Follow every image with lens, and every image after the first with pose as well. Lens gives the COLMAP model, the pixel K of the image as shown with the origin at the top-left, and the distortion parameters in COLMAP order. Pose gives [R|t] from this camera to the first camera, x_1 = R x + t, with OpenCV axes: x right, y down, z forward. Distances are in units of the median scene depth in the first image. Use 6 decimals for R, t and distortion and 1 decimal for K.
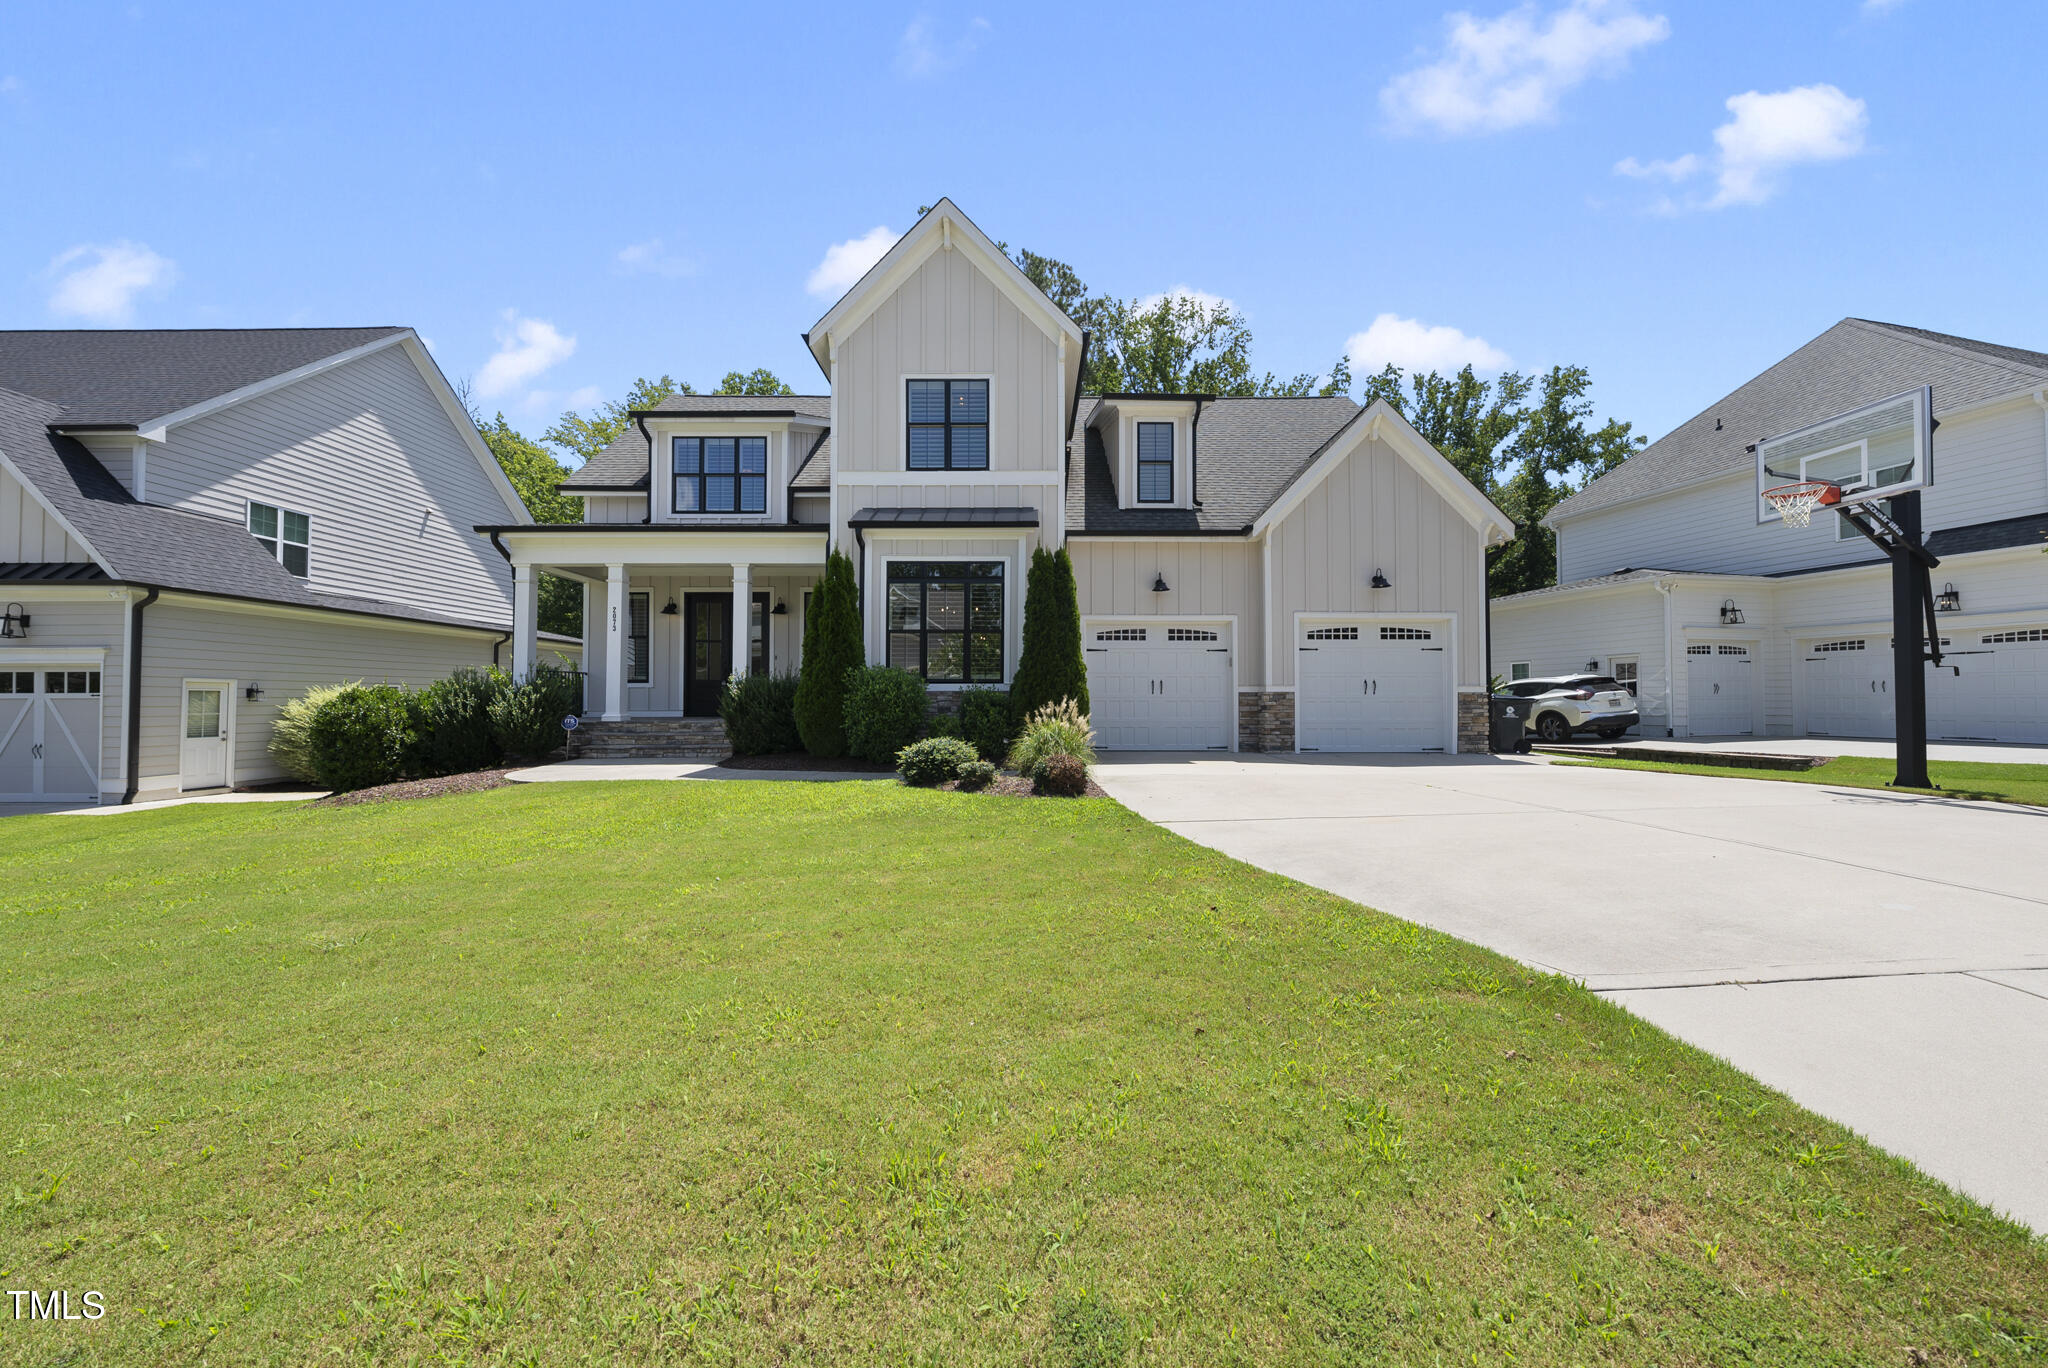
lens RADIAL K [[725.2, 0, 1024.3], [0, 725.2, 684.0], [0, 0, 1]] dist [0.000217, -0.000021]
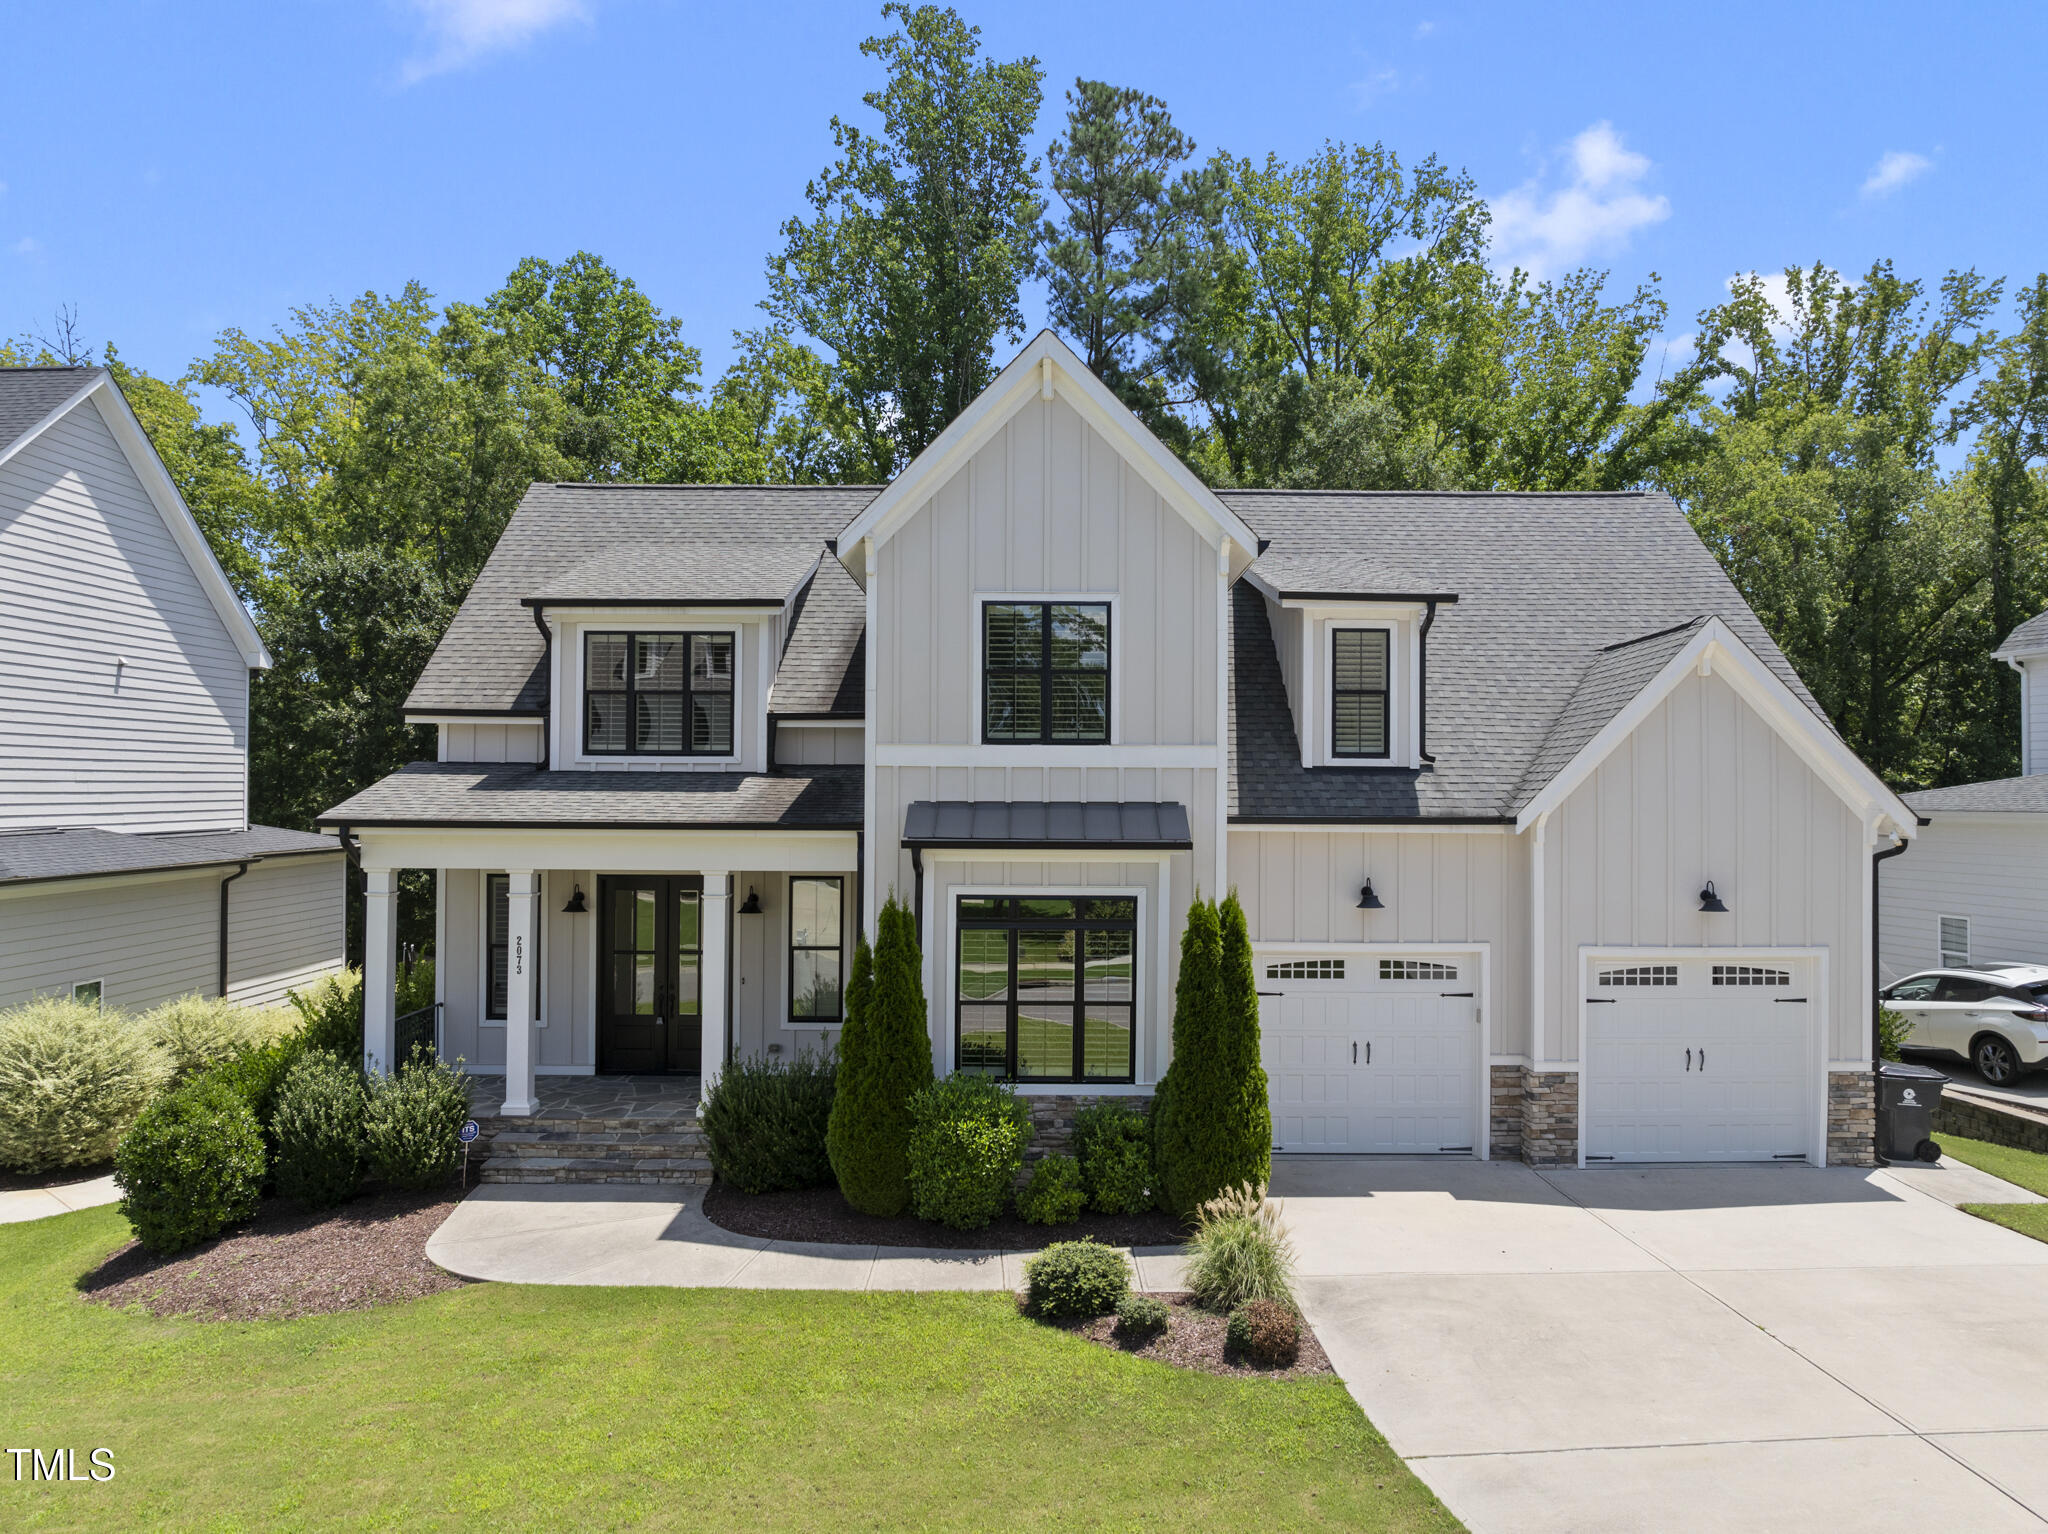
lens RADIAL K [[1445.1, 0, 1018.6], [0, 1445.1, 746.8], [0, 0, 1]] dist [-0.058257, 0.035369]
pose [[0.999957, 0.006355, -0.006783, -0.111915], [-0.006376, 0.999975, -0.003013, -0.264987], [0.006763, 0.003056, 0.999972, -0.260063]]
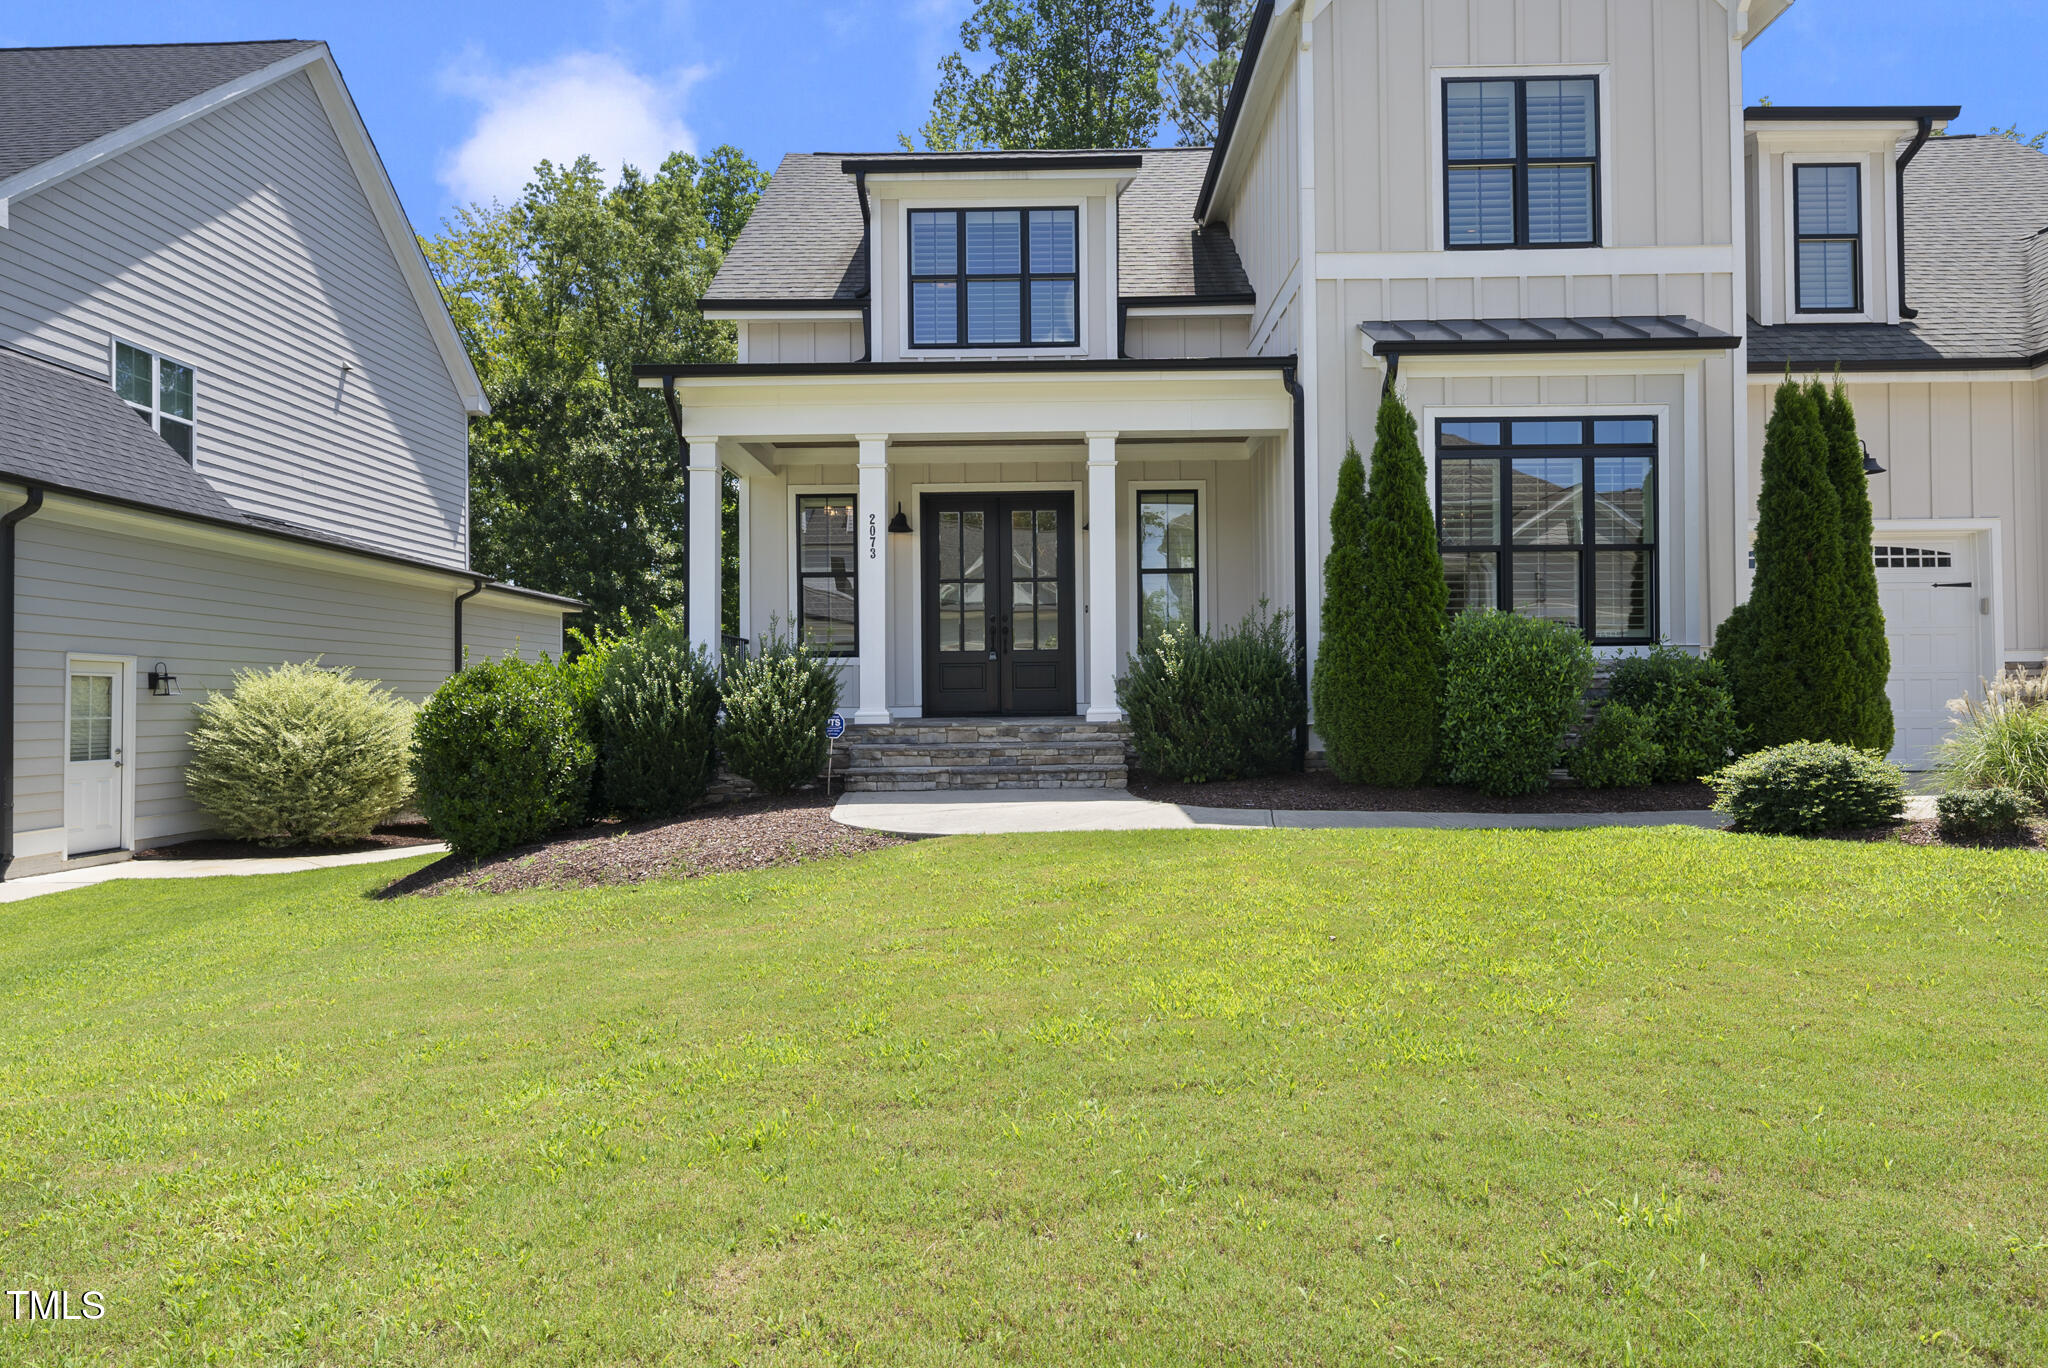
lens RADIAL K [[1178.0, 0, 1025.2], [0, 1178.0, 682.6], [0, 0, 1]] dist [0.009281, -0.000904]
pose [[0.999852, -0.008656, -0.014897, -0.425692], [0.008761, 0.999937, 0.007040, 0.014757], [0.014835, -0.007169, 0.999864, 0.112422]]
